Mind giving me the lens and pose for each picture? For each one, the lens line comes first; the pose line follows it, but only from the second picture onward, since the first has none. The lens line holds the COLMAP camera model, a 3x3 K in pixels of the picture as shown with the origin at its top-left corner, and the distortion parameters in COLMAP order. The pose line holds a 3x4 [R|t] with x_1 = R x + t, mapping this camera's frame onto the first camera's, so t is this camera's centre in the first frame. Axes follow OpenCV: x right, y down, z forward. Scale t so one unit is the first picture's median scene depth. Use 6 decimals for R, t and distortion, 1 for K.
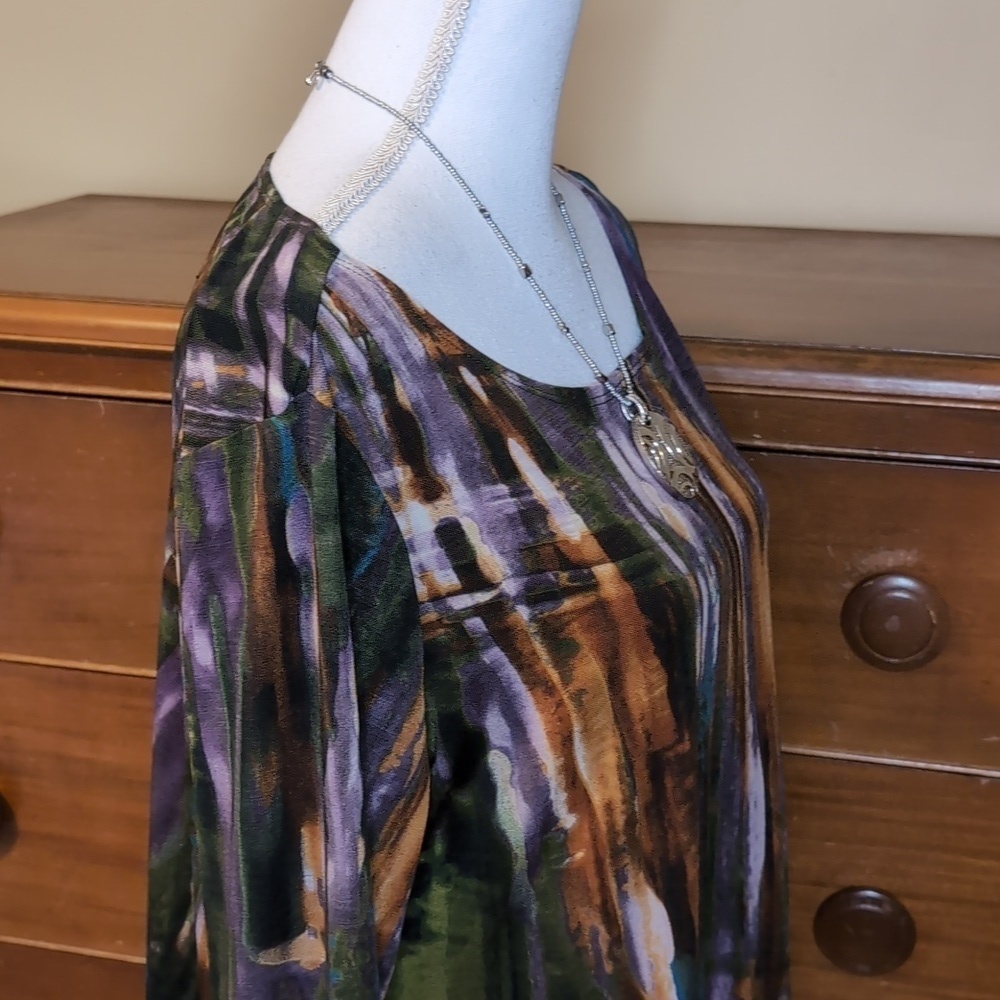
lens RADIAL K [[1665.1, 0, 500.0], [0, 1665.1, 500.0], [0, 0, 1]] dist [0.241715, -1.053643]
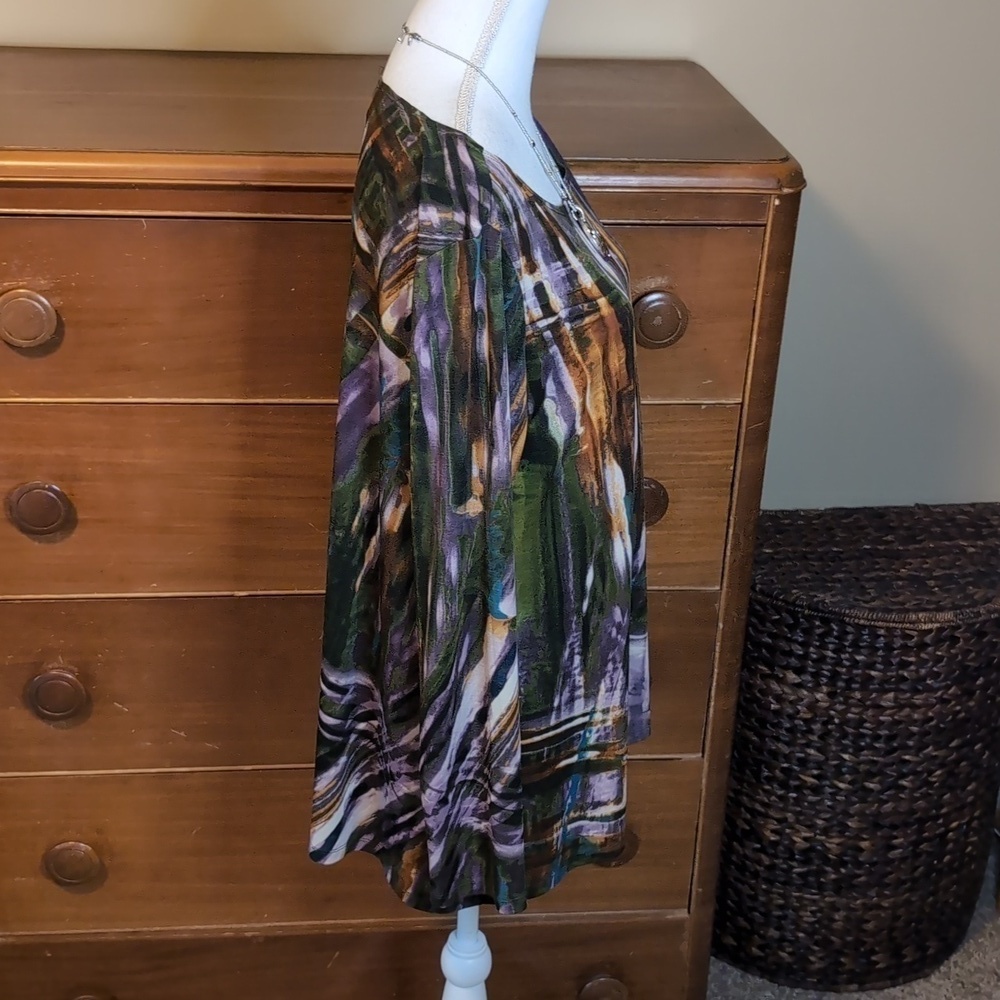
lens RADIAL K [[1665.1, 0, 500.0], [0, 1665.1, 500.0], [0, 0, 1]] dist [0.241715, -1.053643]
pose [[0.942291, -0.124053, 0.310964, -0.697304], [0.073632, 0.982866, 0.168974, -0.070141], [-0.326598, -0.136326, 0.935280, -0.851694]]
